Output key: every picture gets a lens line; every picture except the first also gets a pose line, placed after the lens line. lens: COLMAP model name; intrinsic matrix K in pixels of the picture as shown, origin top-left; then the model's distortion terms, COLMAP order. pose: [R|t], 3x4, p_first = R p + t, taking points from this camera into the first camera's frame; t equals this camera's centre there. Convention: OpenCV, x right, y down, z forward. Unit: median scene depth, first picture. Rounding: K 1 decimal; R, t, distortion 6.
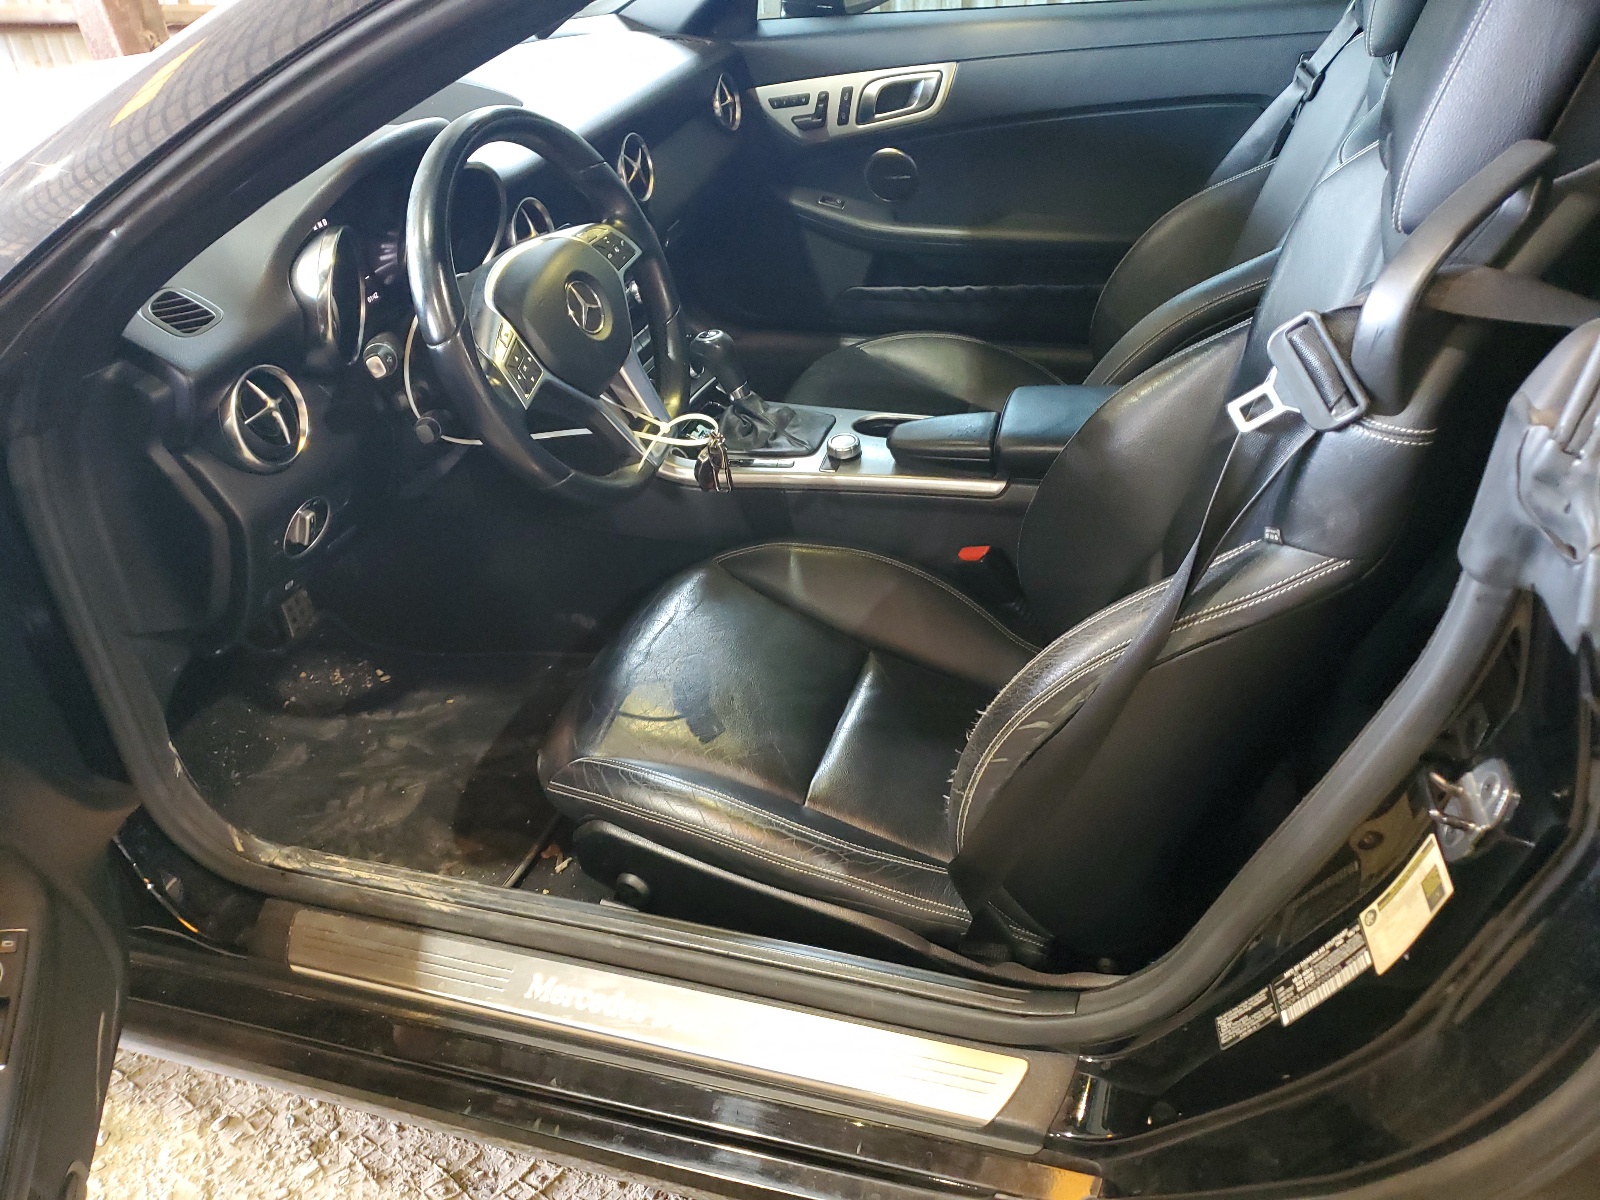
lens RADIAL K [[1326.1, 0, 800.0], [0, 1326.1, 600.0], [0, 0, 1]] dist [-0.078392, -0.002263]
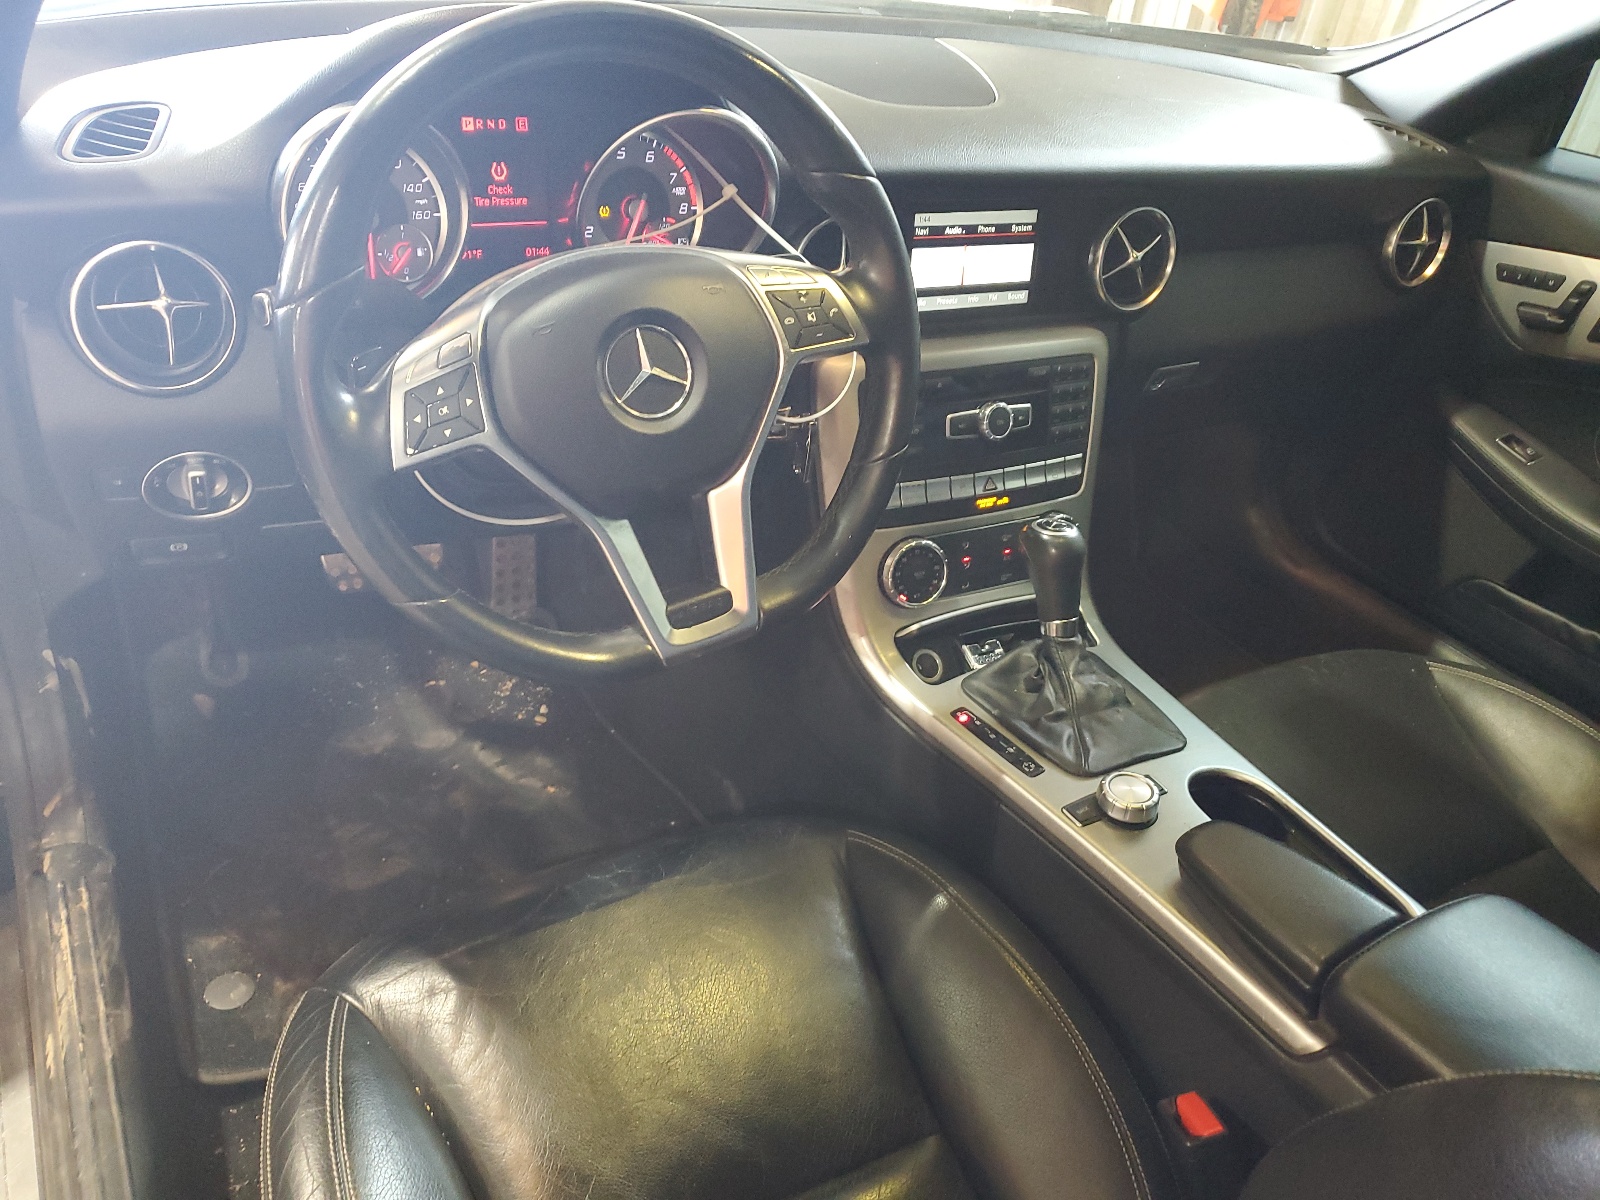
lens RADIAL K [[1219.7, 0, 800.0], [0, 1219.7, 600.0], [0, 0, 1]] dist [0.003877, 0.000265]
pose [[0.707538, 0.472443, -0.525535, 0.159968], [-0.496181, 0.861652, 0.106586, -0.164420], [0.503185, 0.185347, 0.844069, 0.431884]]
